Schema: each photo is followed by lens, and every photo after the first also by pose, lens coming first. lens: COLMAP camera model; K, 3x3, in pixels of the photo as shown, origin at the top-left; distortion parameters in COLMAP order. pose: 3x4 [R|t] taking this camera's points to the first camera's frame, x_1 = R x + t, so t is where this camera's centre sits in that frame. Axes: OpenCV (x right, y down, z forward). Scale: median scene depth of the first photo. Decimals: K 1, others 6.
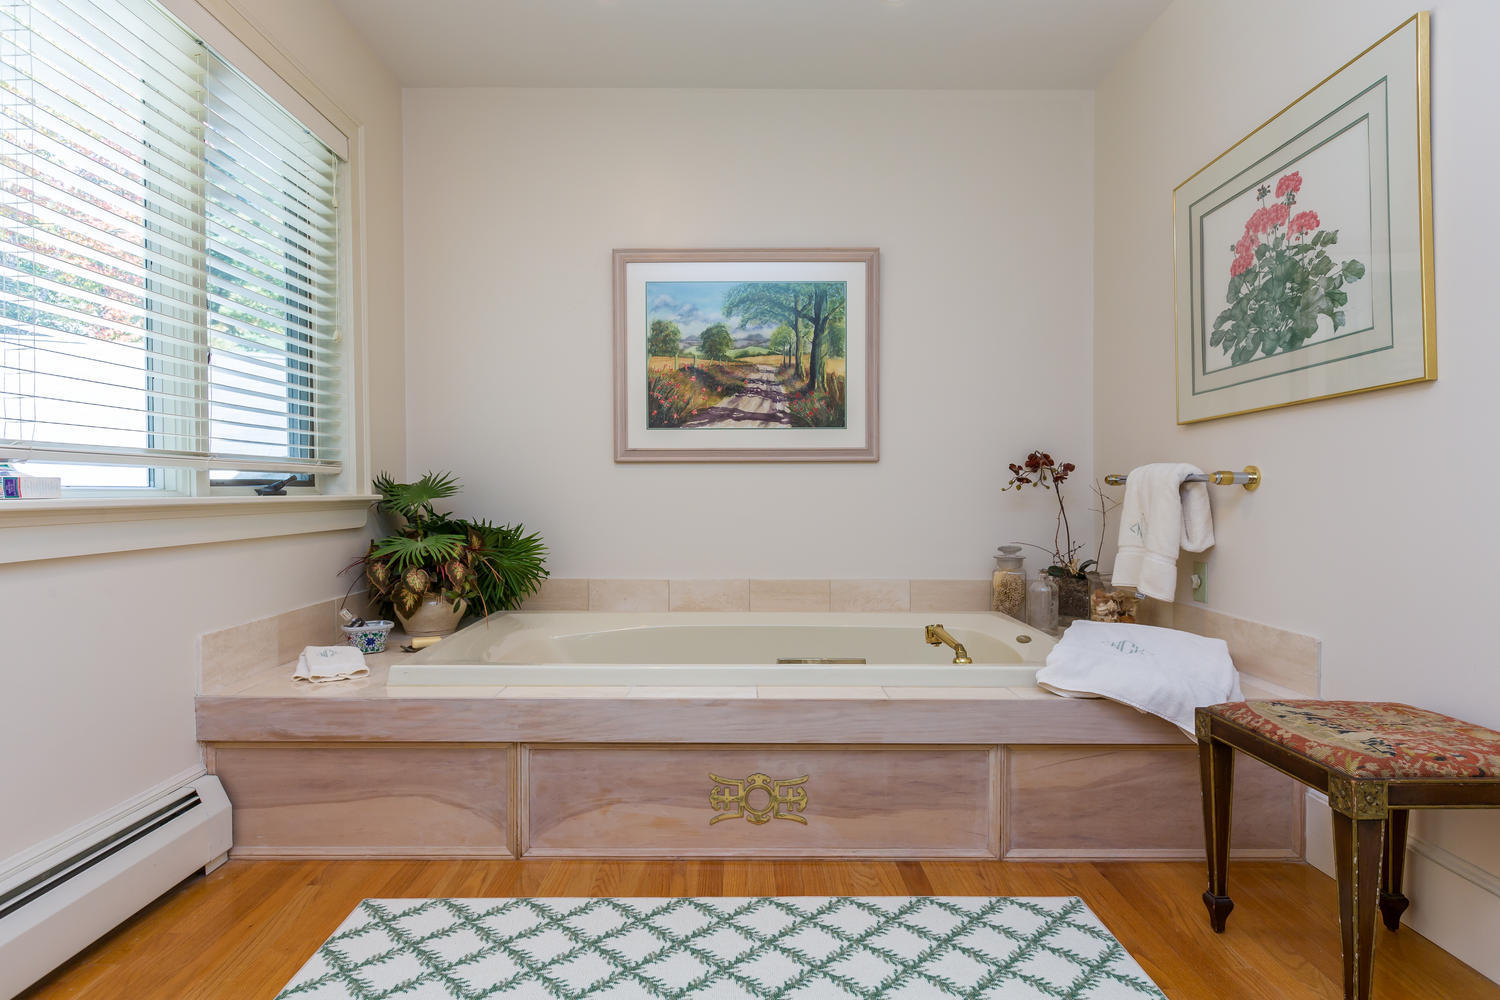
lens RADIAL K [[850.9, 0, 751.2], [0, 850.9, 484.5], [0, 0, 1]] dist [0.002675, -0.000976]
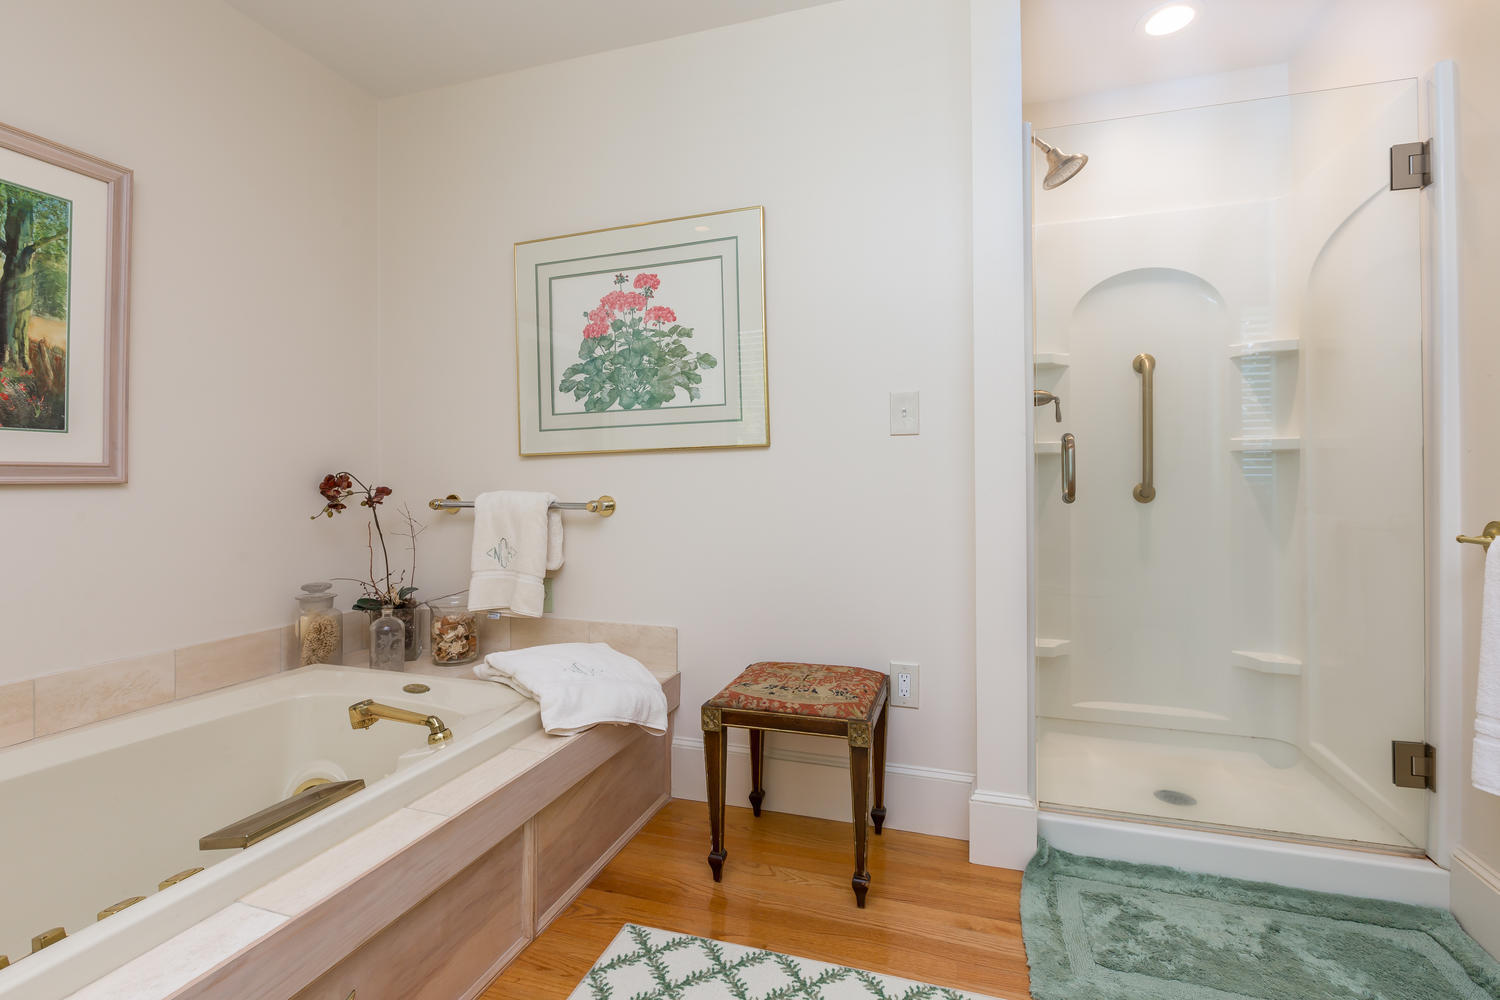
lens RADIAL K [[701.4, 0, 773.6], [0, 701.4, 467.9], [0, 0, 1]] dist [-0.012169, 0.000927]
pose [[0.287423, 0.017464, 0.957645, -0.319617], [-0.007724, 0.999844, -0.015916, -0.048444], [-0.957773, -0.002822, 0.287512, 0.481689]]
